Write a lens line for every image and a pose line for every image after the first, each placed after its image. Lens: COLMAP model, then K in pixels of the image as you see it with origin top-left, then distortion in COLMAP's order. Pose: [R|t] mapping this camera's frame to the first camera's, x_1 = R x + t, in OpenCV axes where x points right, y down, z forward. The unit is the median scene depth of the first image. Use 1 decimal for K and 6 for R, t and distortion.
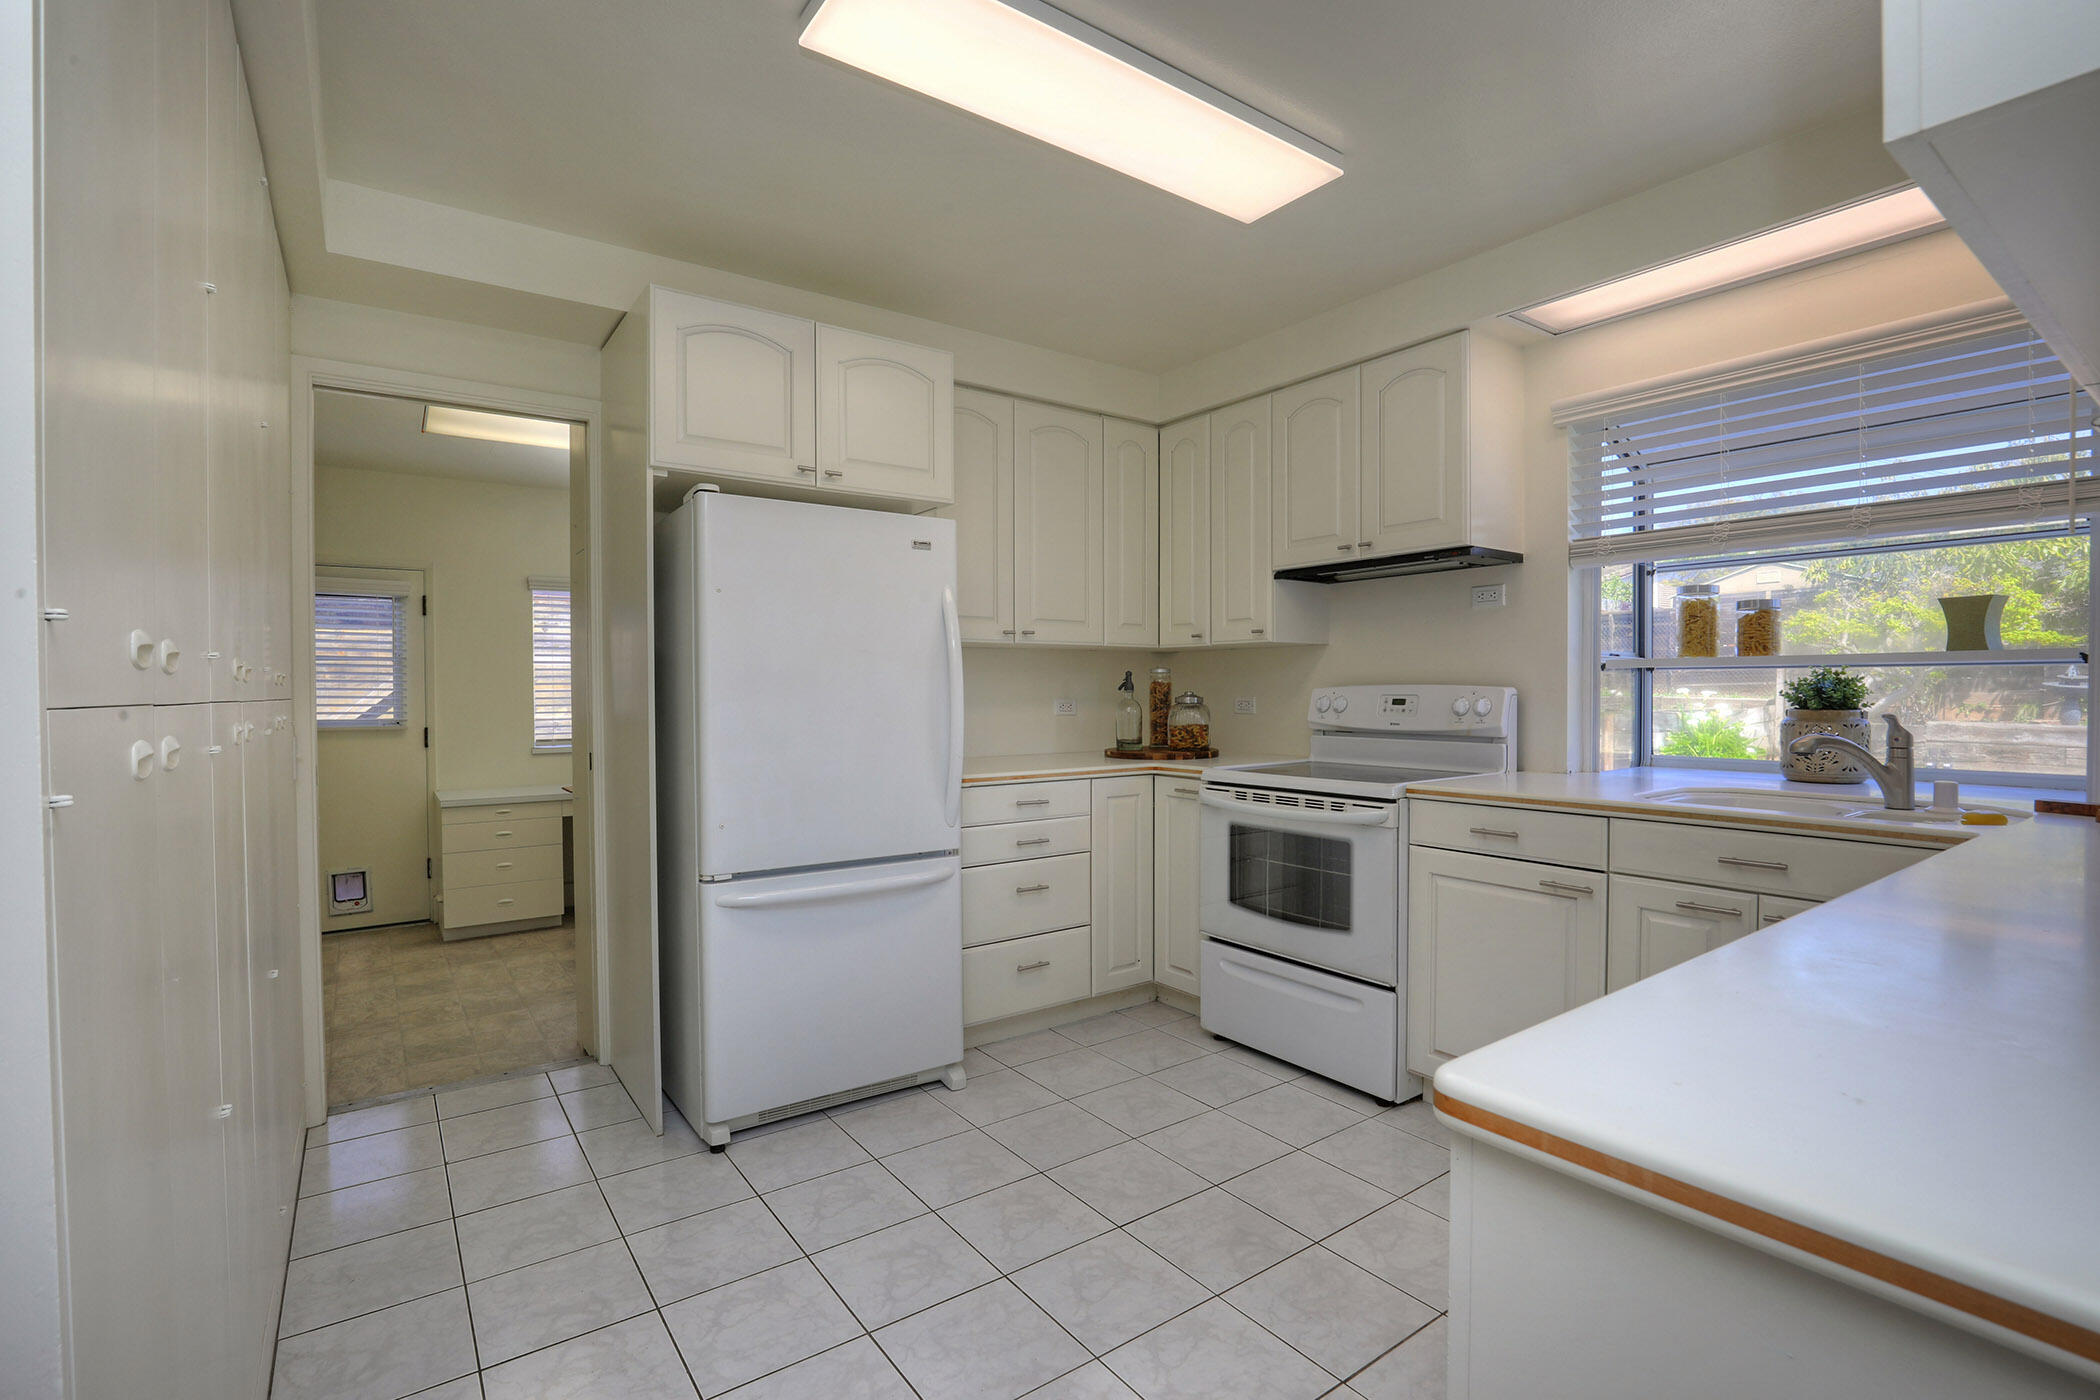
lens RADIAL K [[962.4, 0, 1053.4], [0, 962.4, 710.5], [0, 0, 1]] dist [-0.022632, 0.003053]
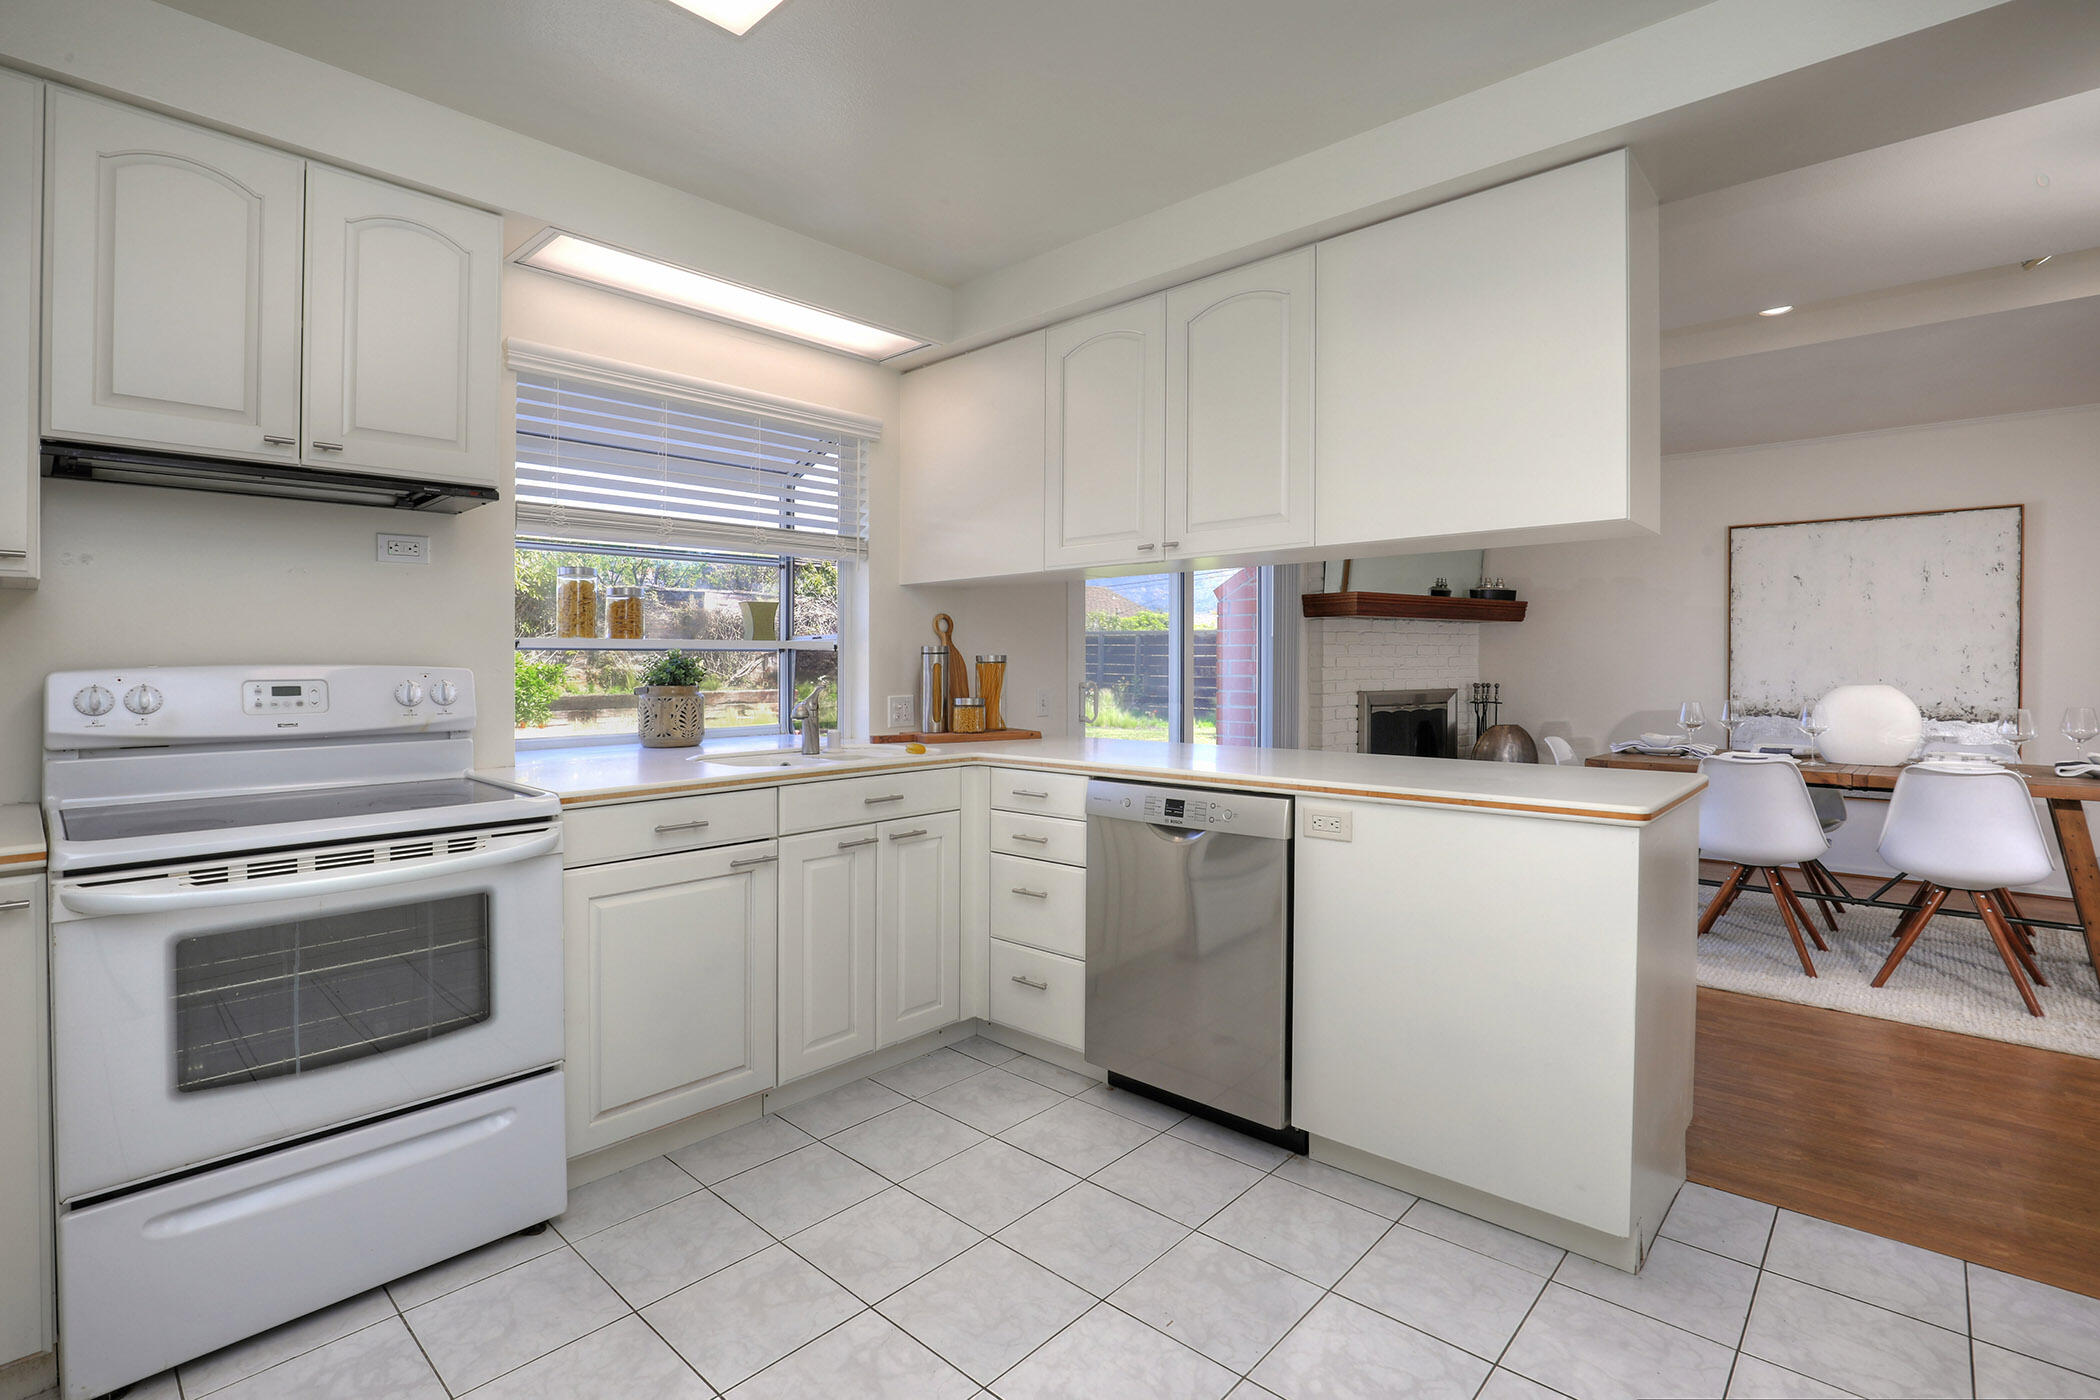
lens RADIAL K [[962.4, 0, 1061.3], [0, 962.4, 666.9], [0, 0, 1]] dist [-0.022632, 0.003053]
pose [[-0.191161, -0.001059, 0.981558, -0.401173], [0.027167, 0.999611, 0.006369, -0.016036], [-0.981183, 0.027883, -0.191058, 0.647011]]
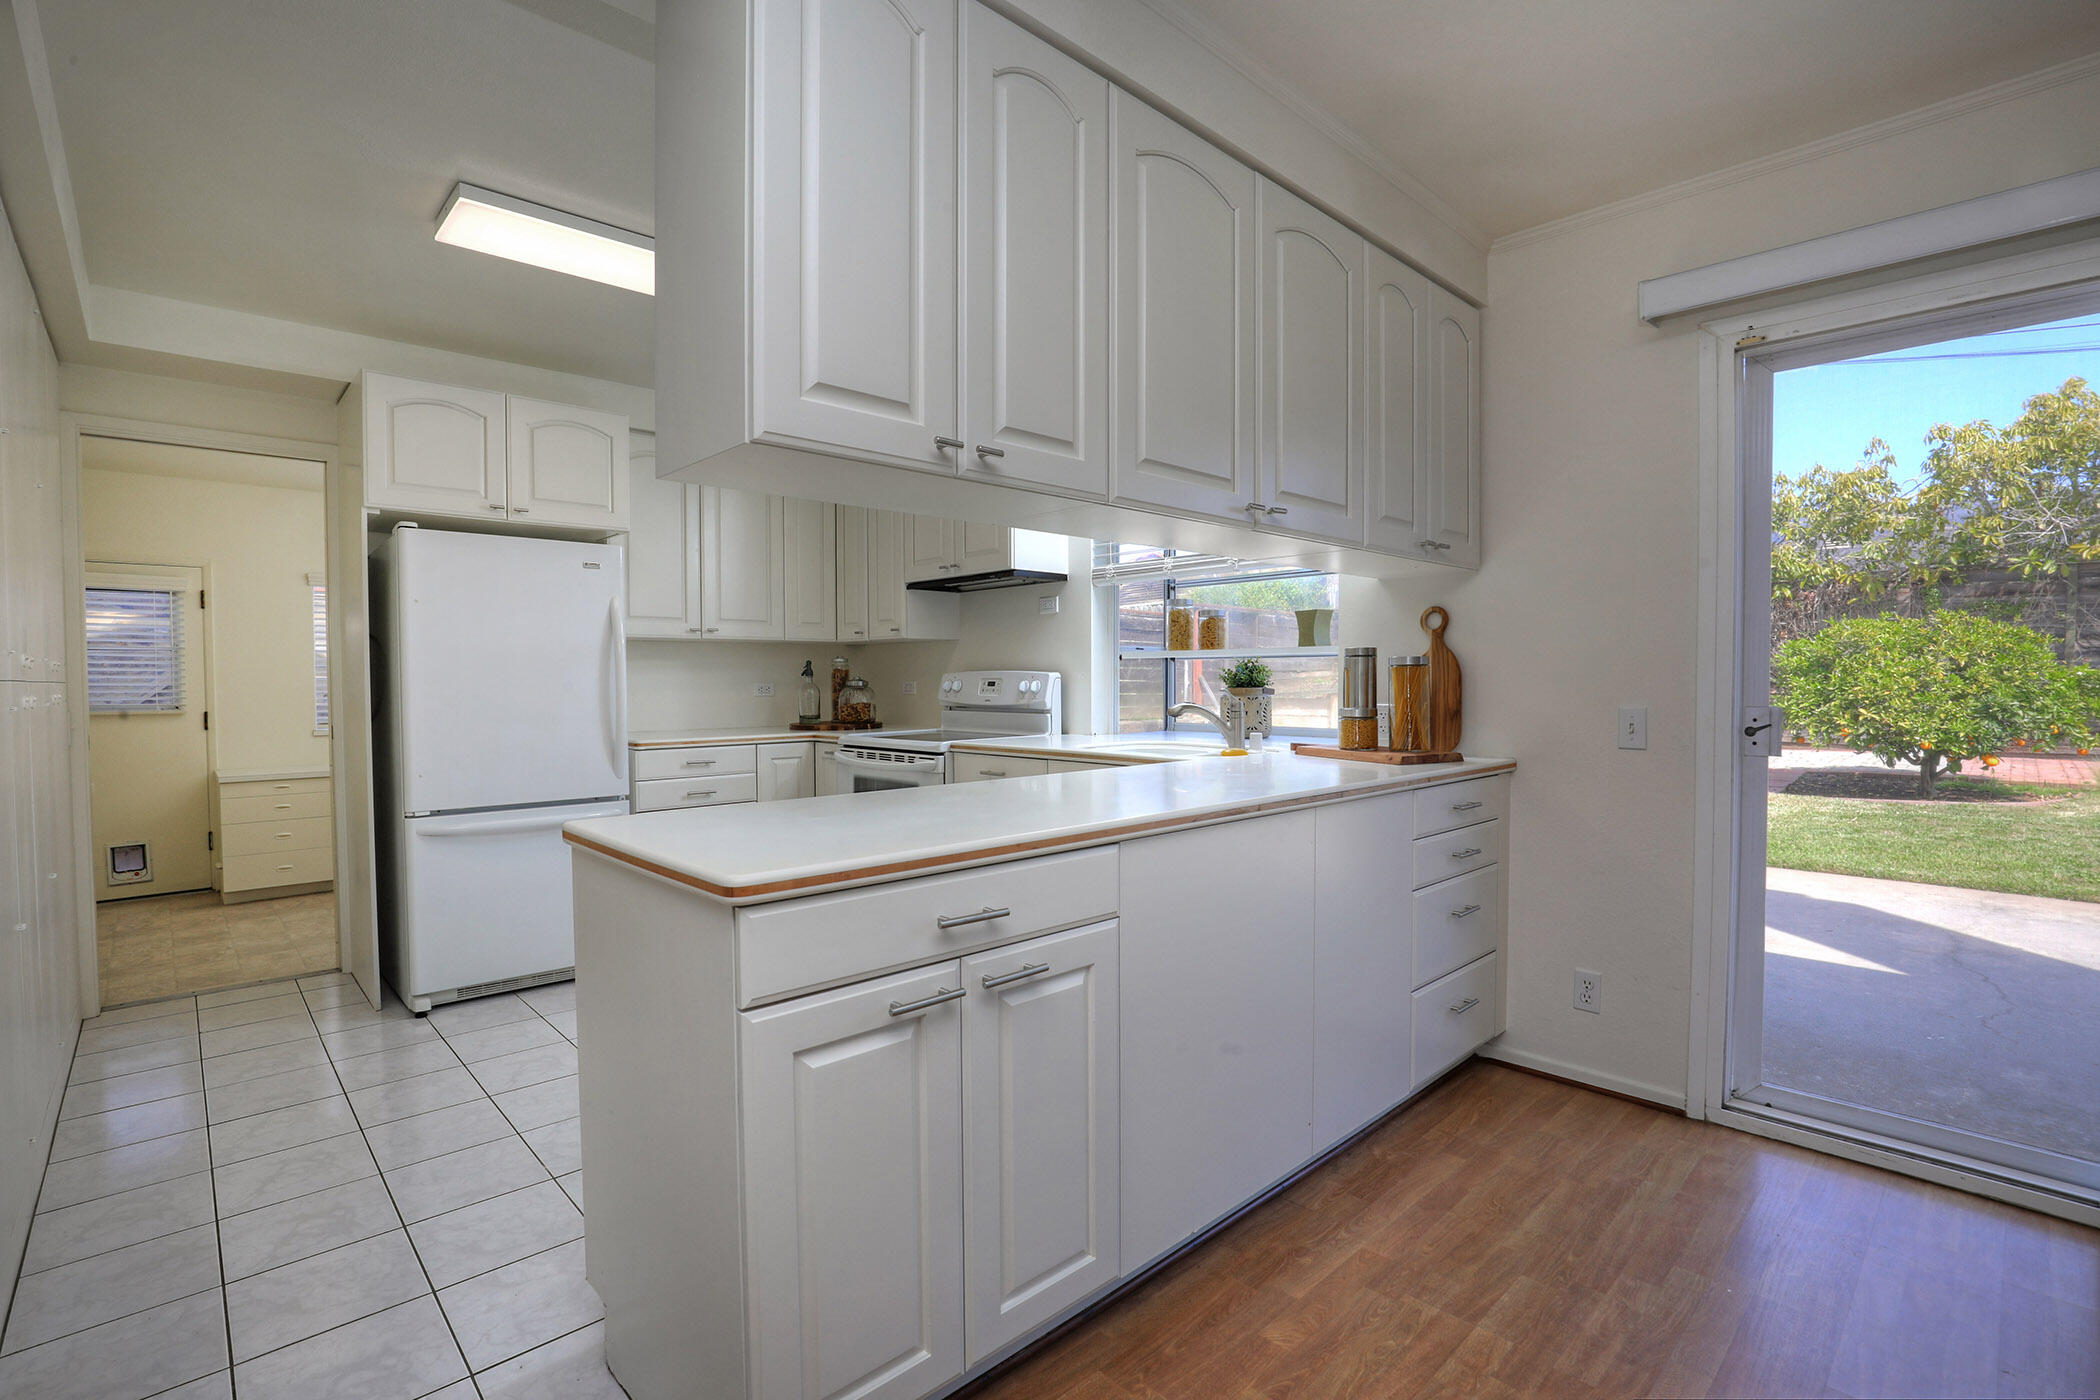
lens RADIAL K [[962.4, 0, 1051.1], [0, 962.4, 712.1], [0, 0, 1]] dist [-0.022632, 0.003053]
pose [[0.991560, -0.006522, 0.129486, 0.287648], [0.004701, 0.999886, 0.014368, 0.012166], [-0.129565, -0.013638, 0.991477, -0.354102]]
